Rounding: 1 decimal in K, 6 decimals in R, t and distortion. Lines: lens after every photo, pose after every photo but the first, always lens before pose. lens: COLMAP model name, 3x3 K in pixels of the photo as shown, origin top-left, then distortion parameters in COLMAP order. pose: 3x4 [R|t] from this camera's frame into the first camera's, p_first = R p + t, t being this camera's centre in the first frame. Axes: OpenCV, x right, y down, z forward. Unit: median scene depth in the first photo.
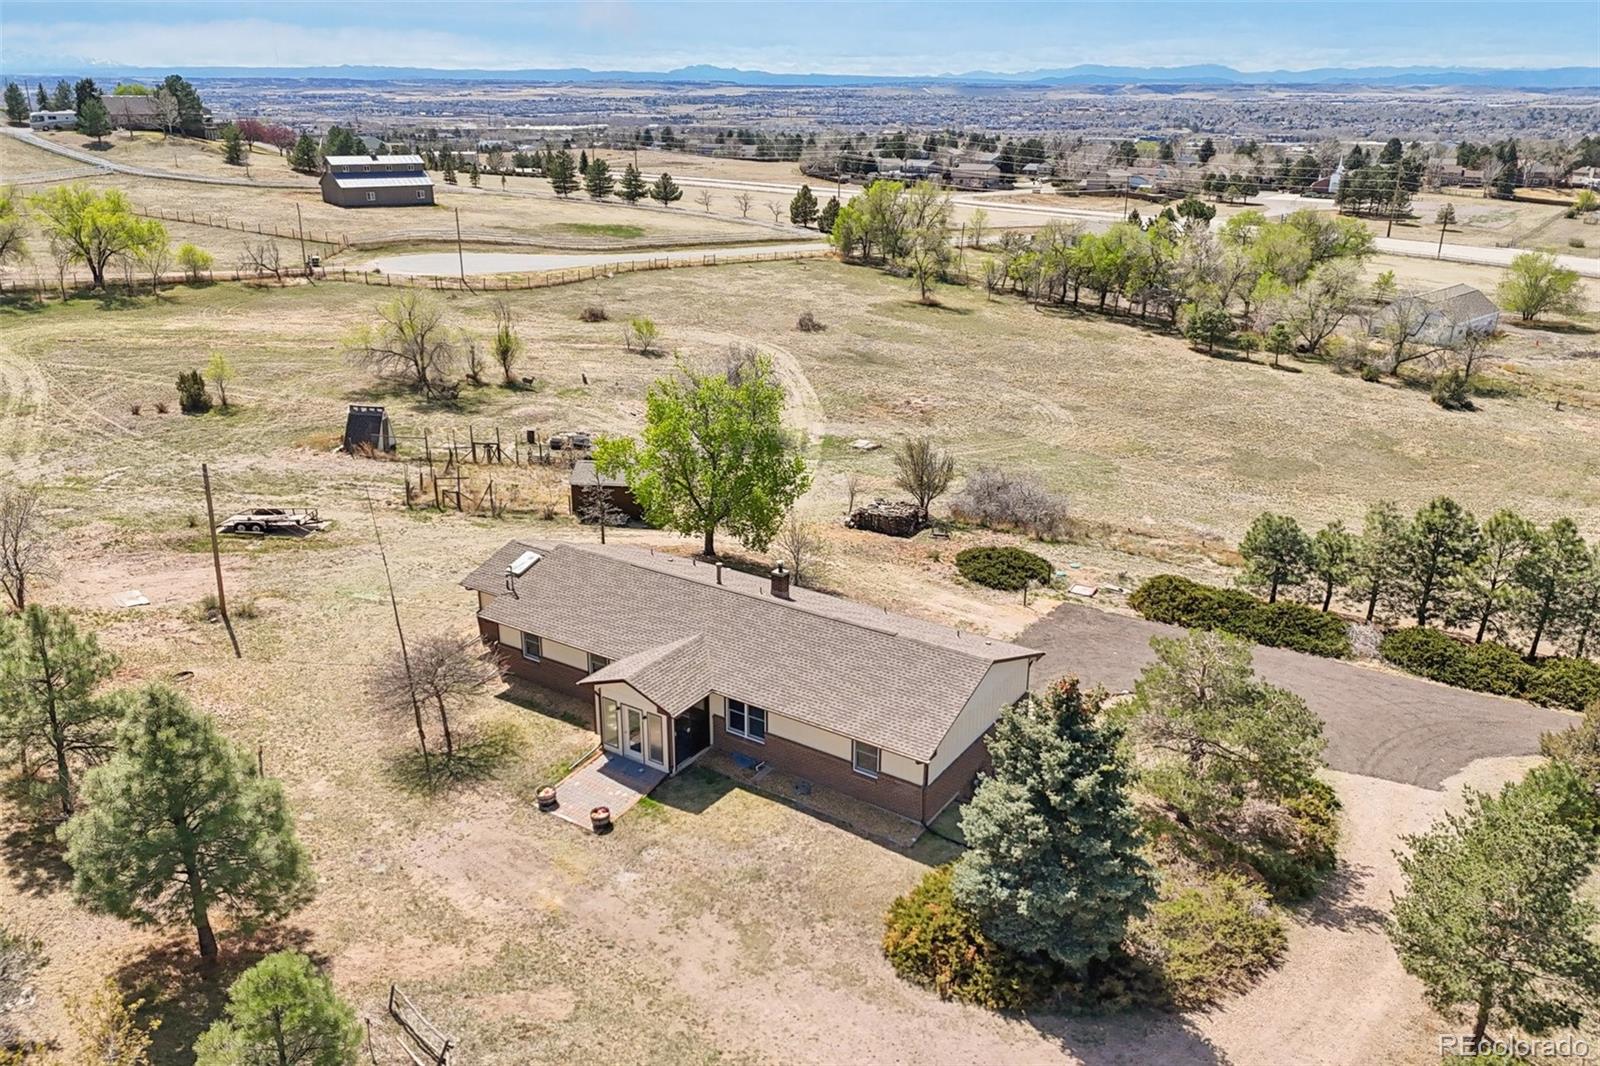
lens RADIAL K [[1203.0, 0, 777.8], [0, 1203.0, 531.1], [0, 0, 1]] dist [0.089593, -0.096258]
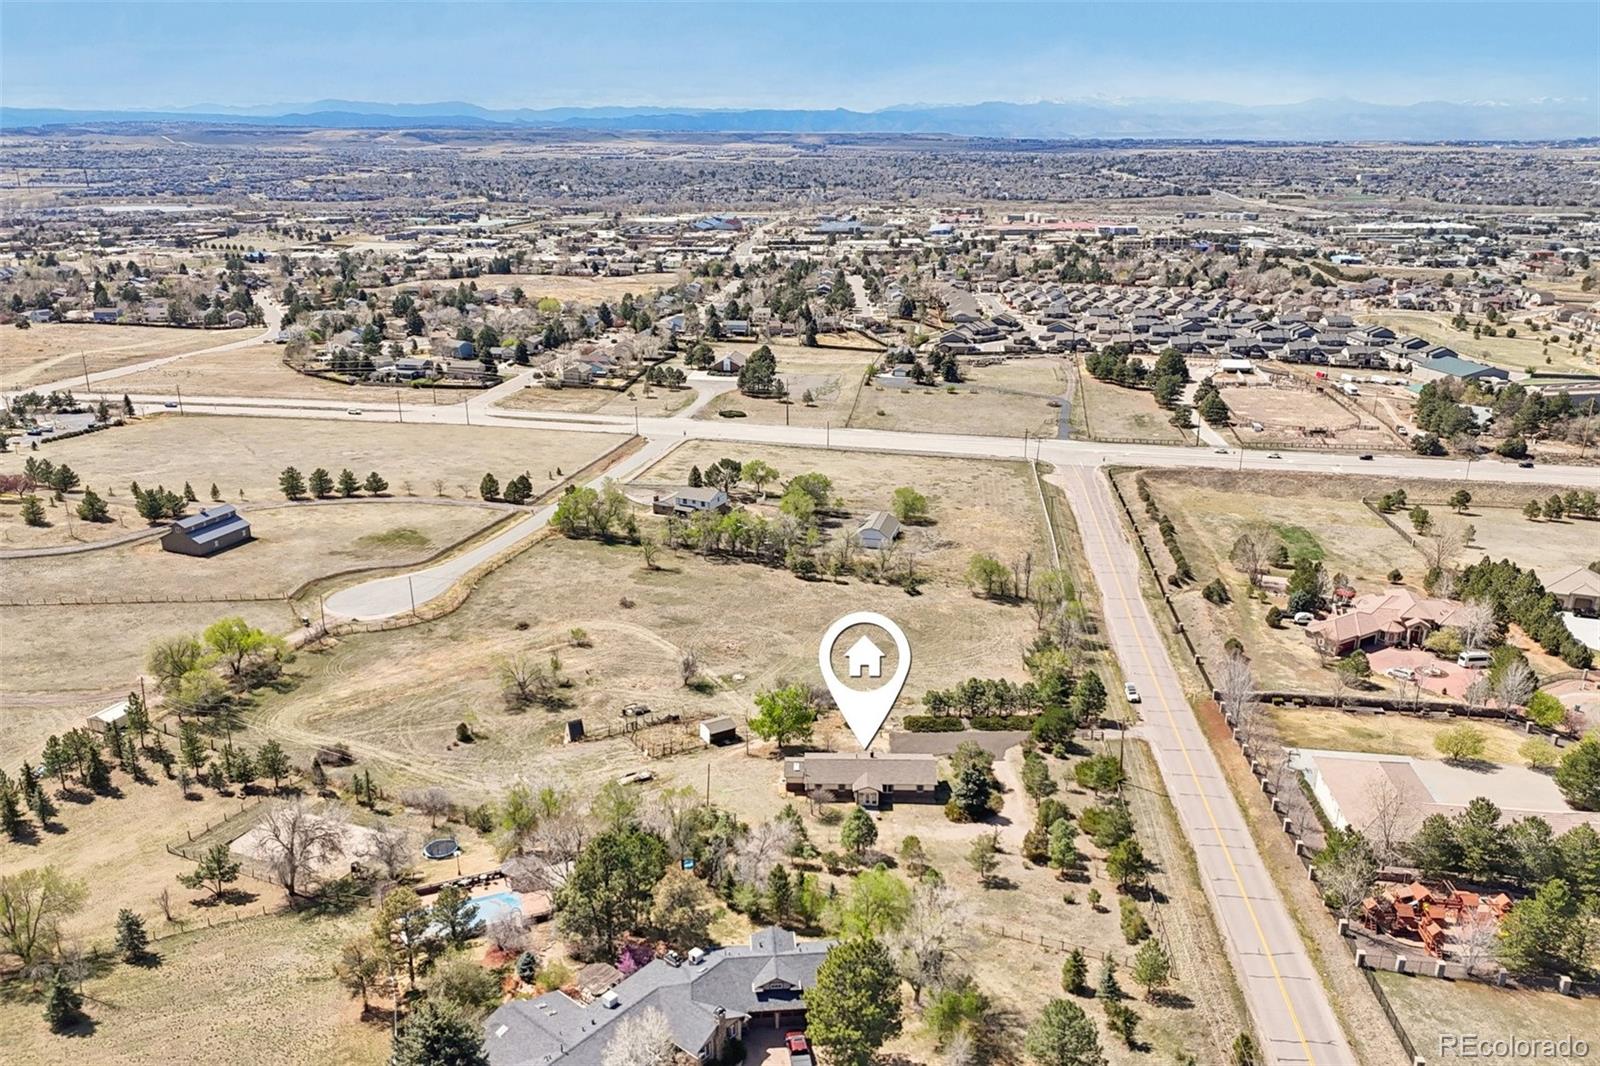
lens RADIAL K [[1230.2, 0, 800.0], [0, 1230.2, 533.0], [0, 0, 1]] dist [0.145624, -0.219475]
pose [[0.840181, -0.176464, 0.512792, -0.912147], [0.192502, 0.981046, 0.022198, -0.341664], [-0.506989, 0.080063, 0.858226, -1.031258]]
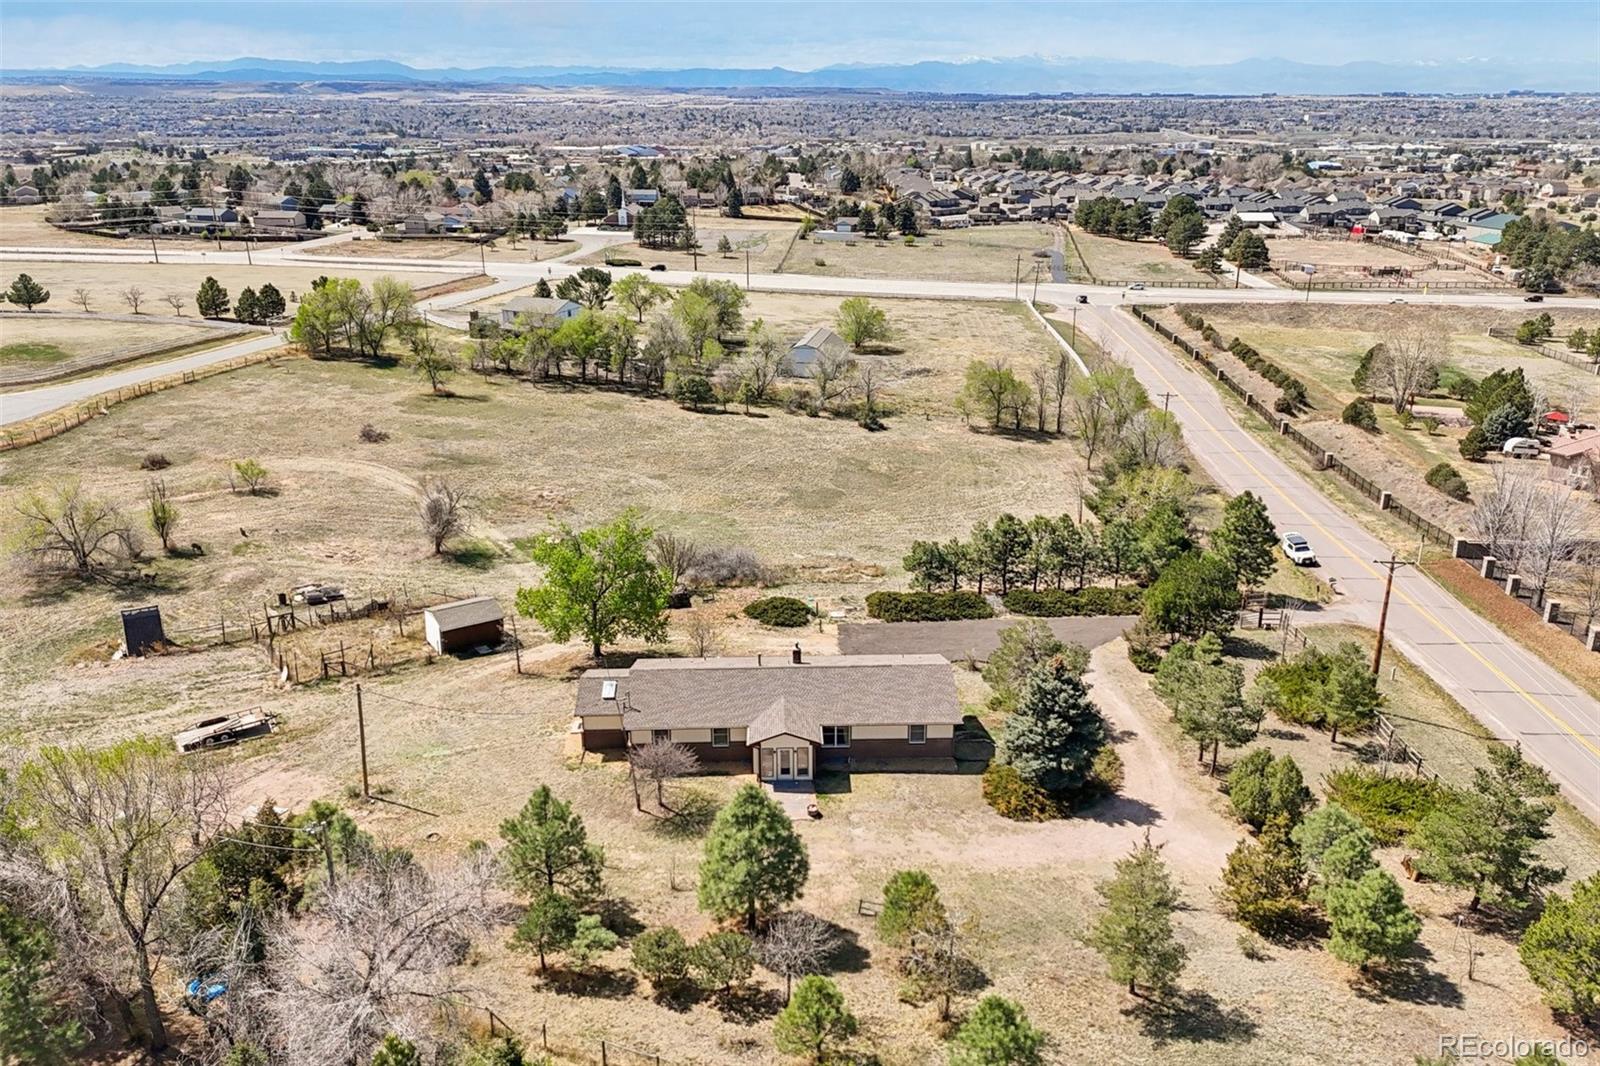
lens RADIAL K [[1230.2, 0, 800.0], [0, 1230.2, 533.0], [0, 0, 1]] dist [0.145624, -0.219475]
pose [[0.813330, -0.203602, 0.545014, -0.367033], [0.206237, 0.976832, 0.057146, -0.089788], [-0.544022, 0.065923, 0.836477, -0.173535]]
